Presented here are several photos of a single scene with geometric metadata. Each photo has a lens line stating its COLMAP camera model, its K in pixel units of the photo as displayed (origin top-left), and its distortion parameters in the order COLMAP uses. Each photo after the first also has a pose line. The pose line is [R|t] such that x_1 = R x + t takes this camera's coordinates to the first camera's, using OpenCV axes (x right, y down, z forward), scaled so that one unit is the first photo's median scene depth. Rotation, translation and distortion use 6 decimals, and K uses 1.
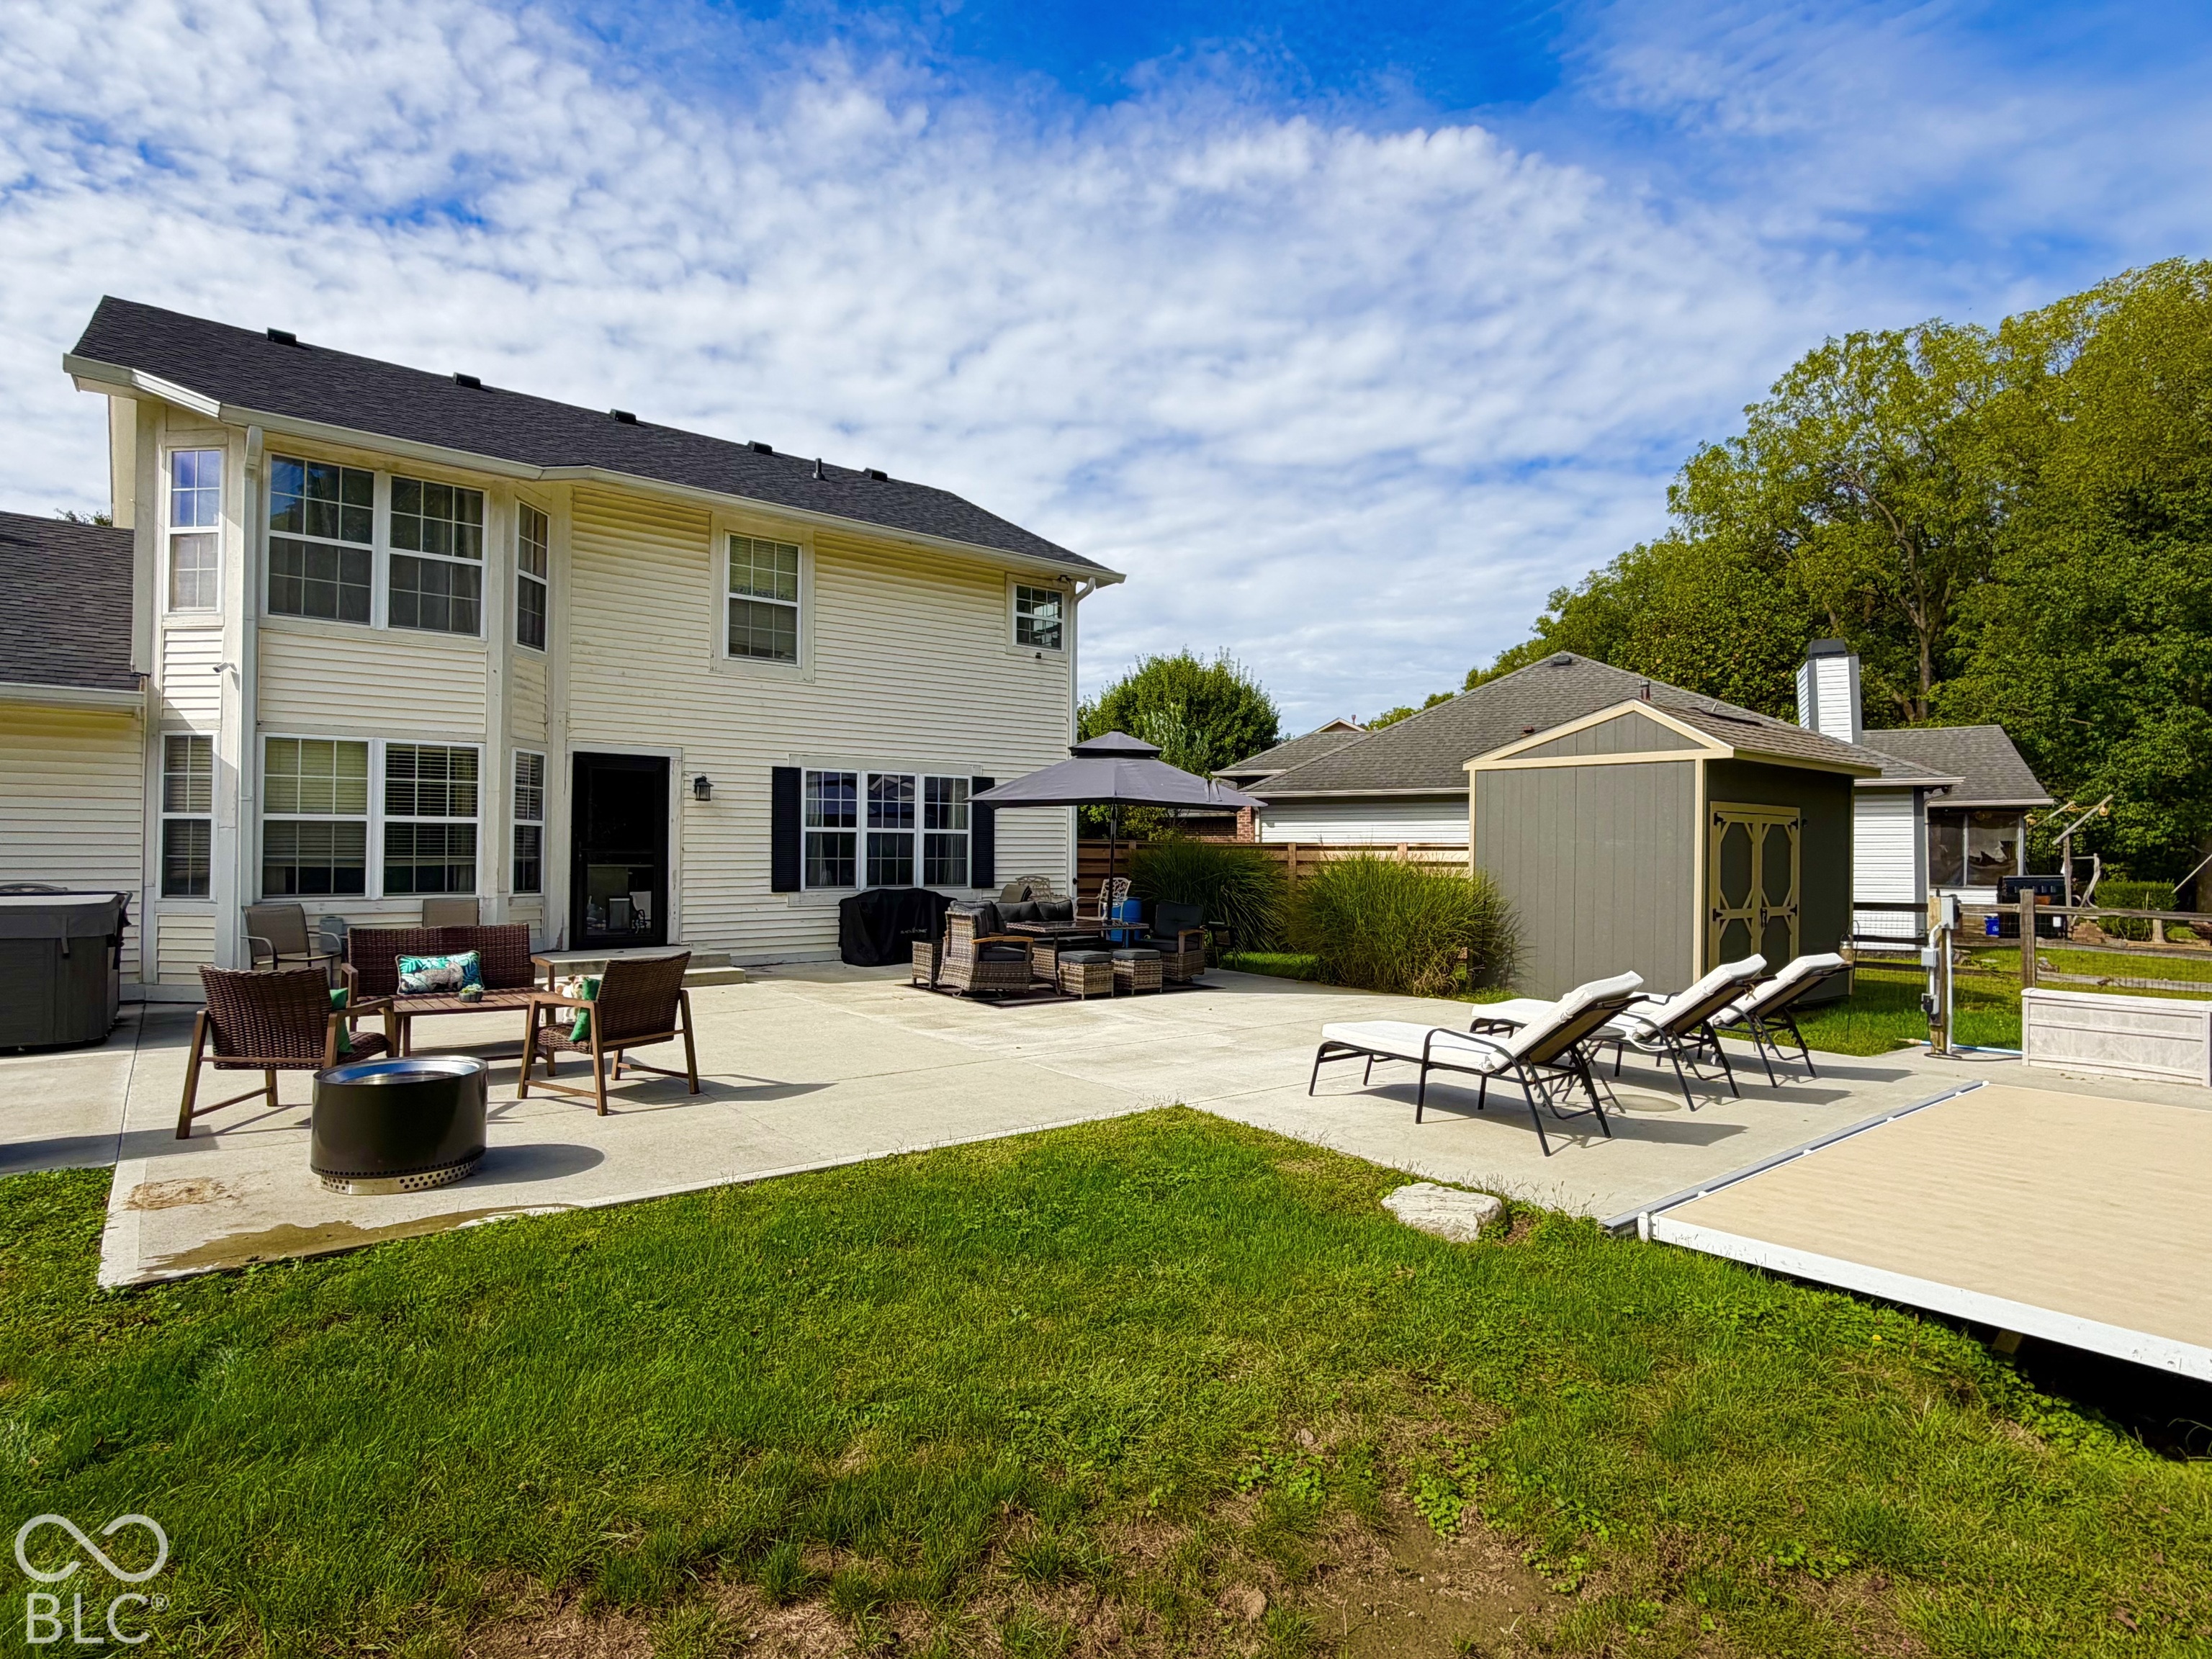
lens RADIAL K [[1149.9, 0, 1115.8], [0, 1149.9, 830.7], [0, 0, 1]] dist [0.004750, -0.002076]
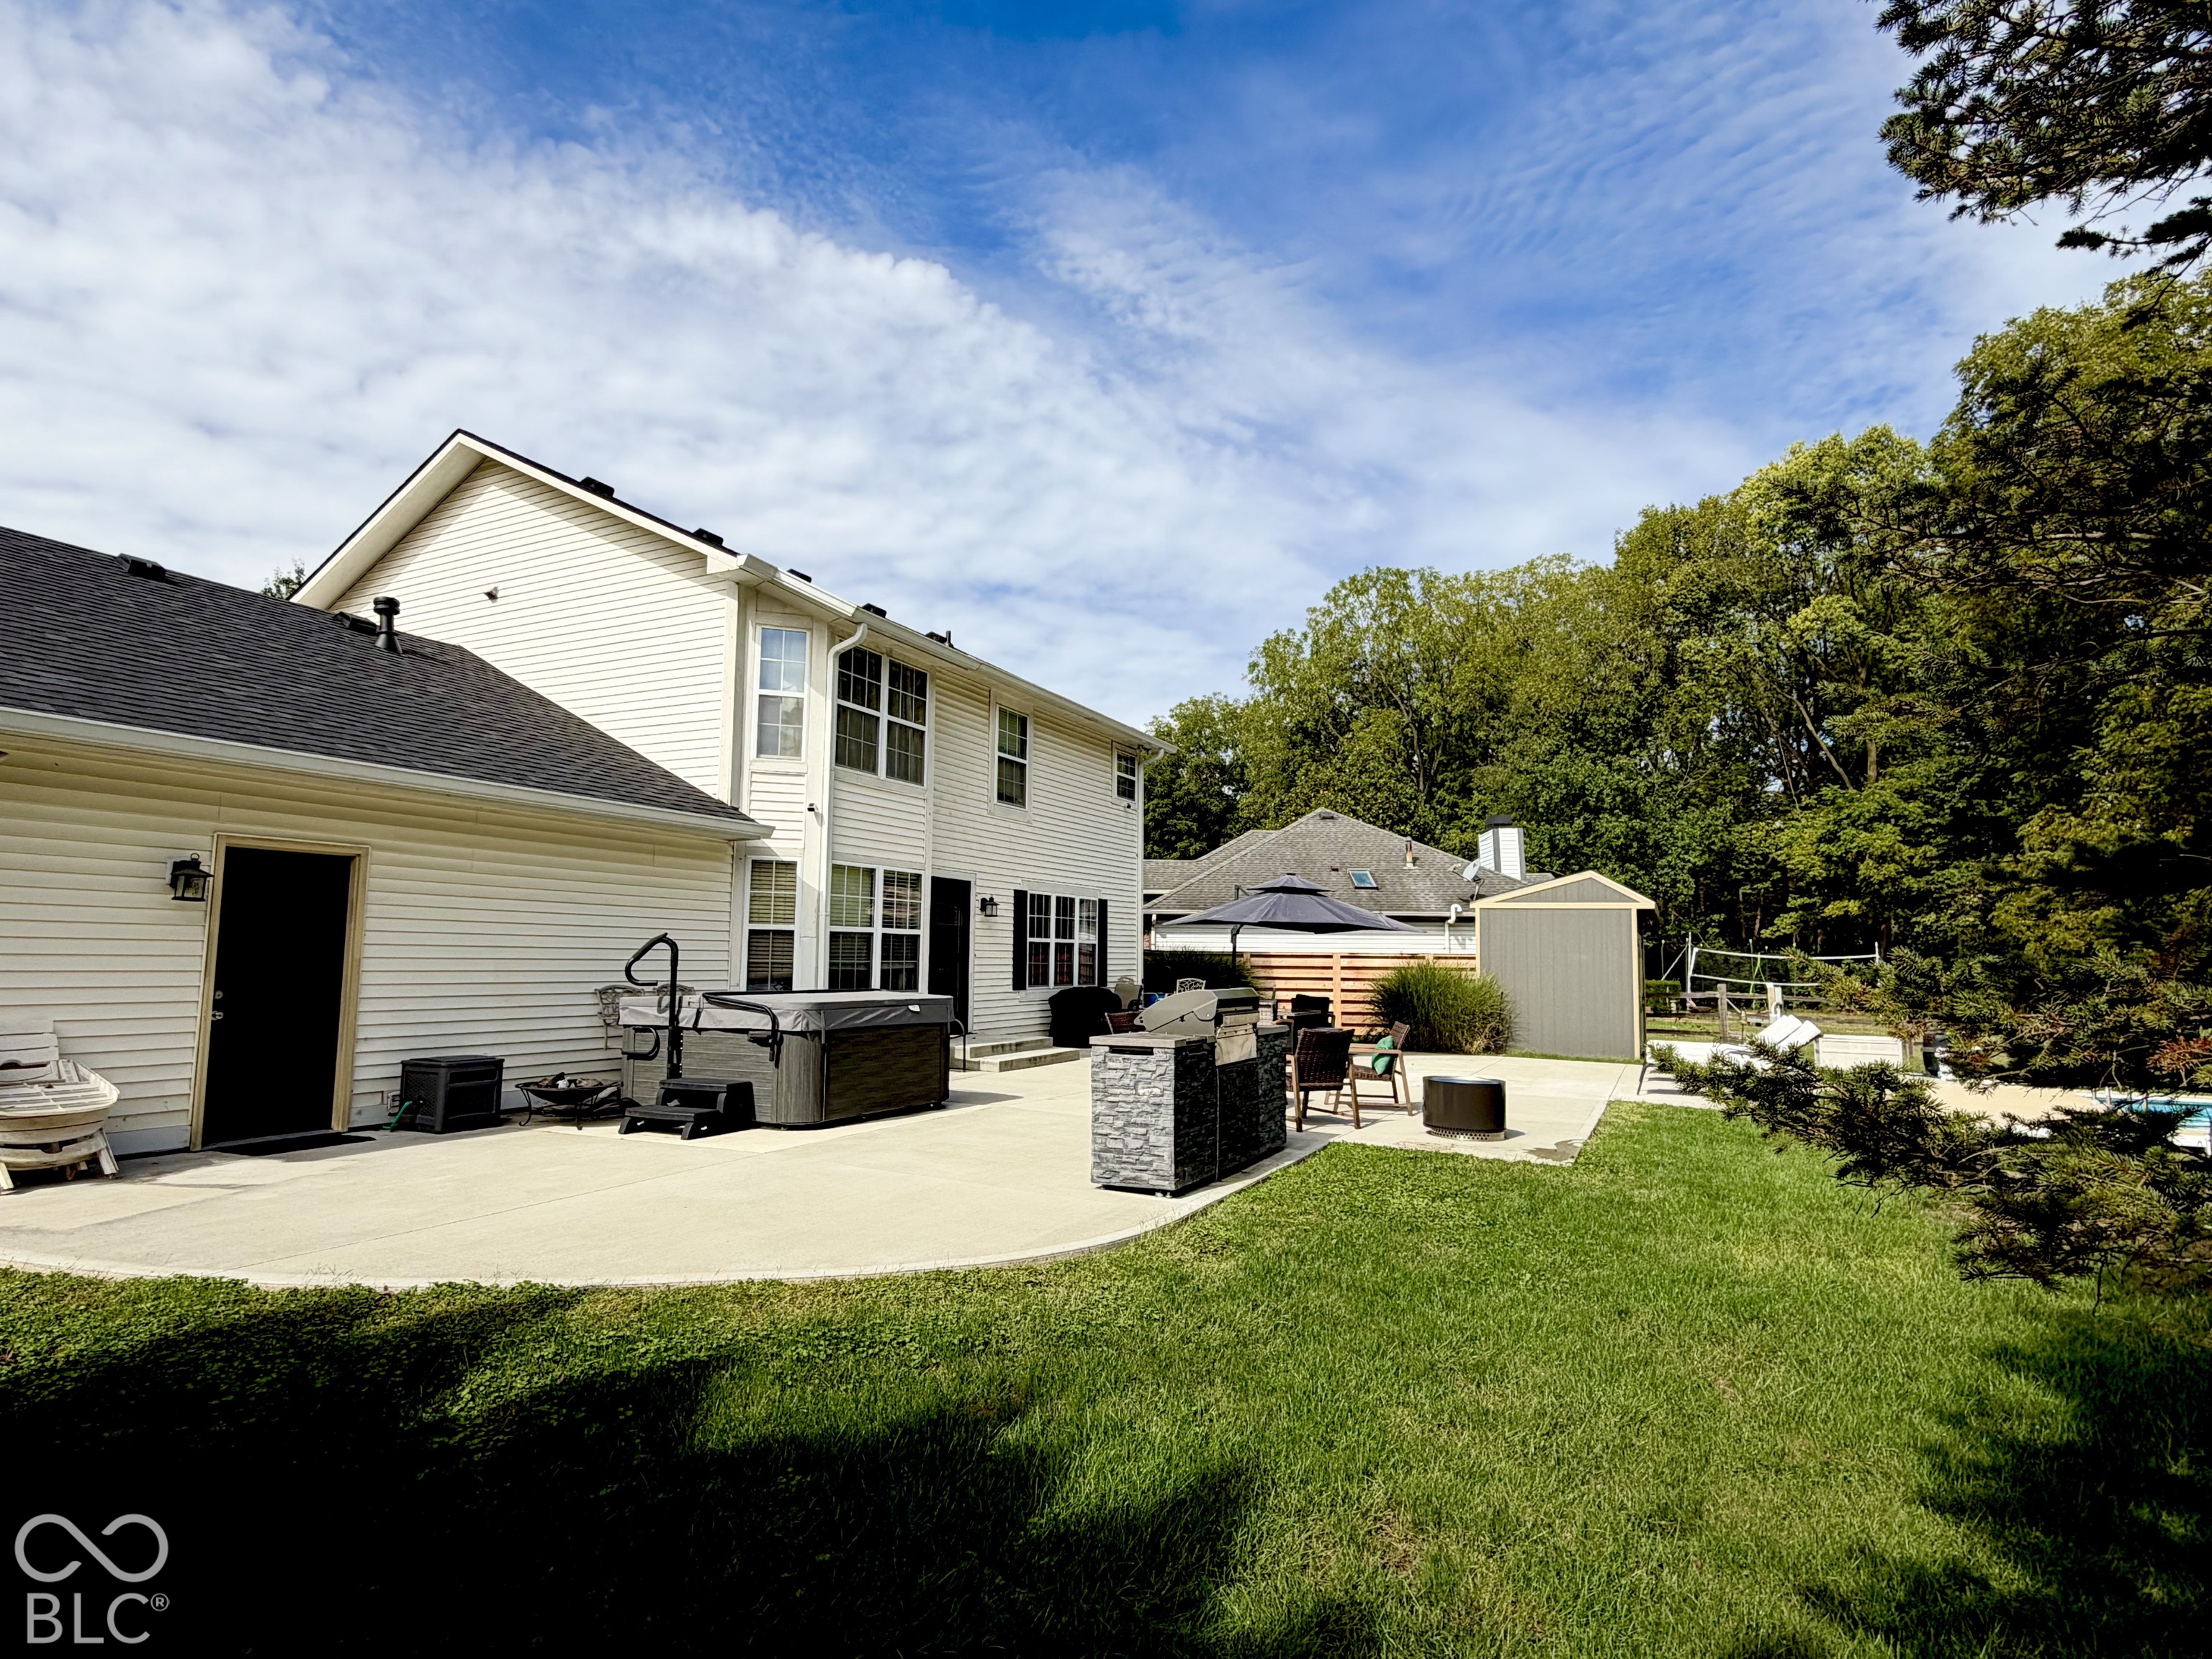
lens RADIAL K [[1149.9, 0, 1123.0], [0, 1149.9, 830.5], [0, 0, 1]] dist [0.004750, -0.002076]
pose [[0.902913, 0.053241, 0.426514, -0.784616], [-0.015283, 0.995648, -0.091932, -0.006545], [-0.429552, 0.076489, 0.899797, -0.200273]]
